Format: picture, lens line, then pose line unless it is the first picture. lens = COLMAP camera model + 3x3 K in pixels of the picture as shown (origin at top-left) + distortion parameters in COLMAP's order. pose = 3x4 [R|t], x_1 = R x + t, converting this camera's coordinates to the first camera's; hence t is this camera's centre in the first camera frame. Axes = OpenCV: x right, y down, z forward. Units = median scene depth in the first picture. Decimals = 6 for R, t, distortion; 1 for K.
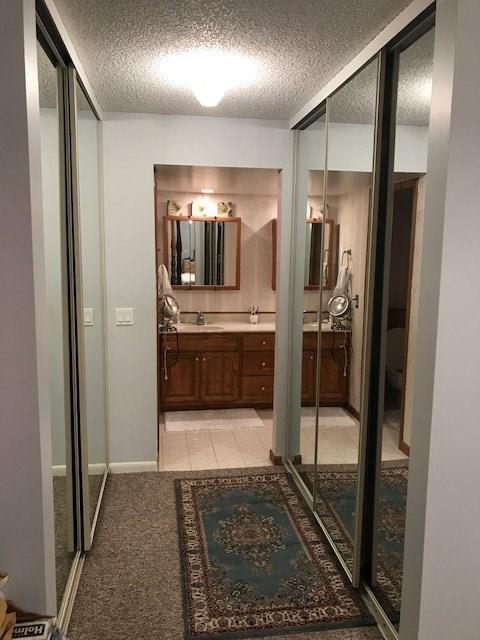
lens RADIAL K [[526.6, 0, 236.7], [0, 526.6, 320.3], [0, 0, 1]] dist [0.025604, -0.053669]
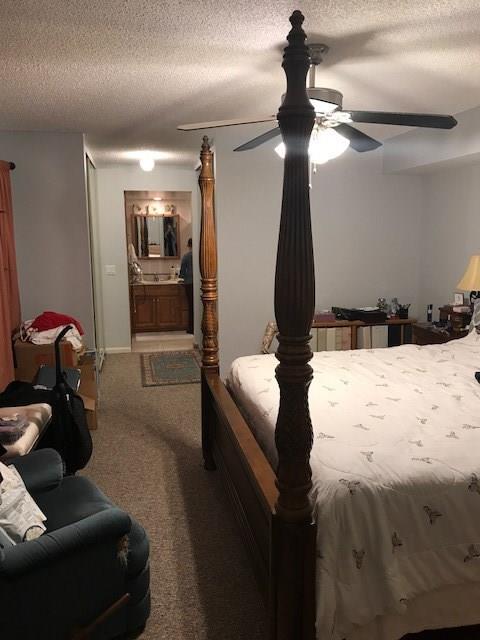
lens RADIAL K [[526.6, 0, 246.2], [0, 526.6, 318.1], [0, 0, 1]] dist [0.025604, -0.053669]
pose [[0.997628, -0.027857, 0.062941, 0.107236], [0.026480, 0.999394, 0.022610, 0.097118], [-0.063533, -0.020890, 0.997761, -0.667575]]
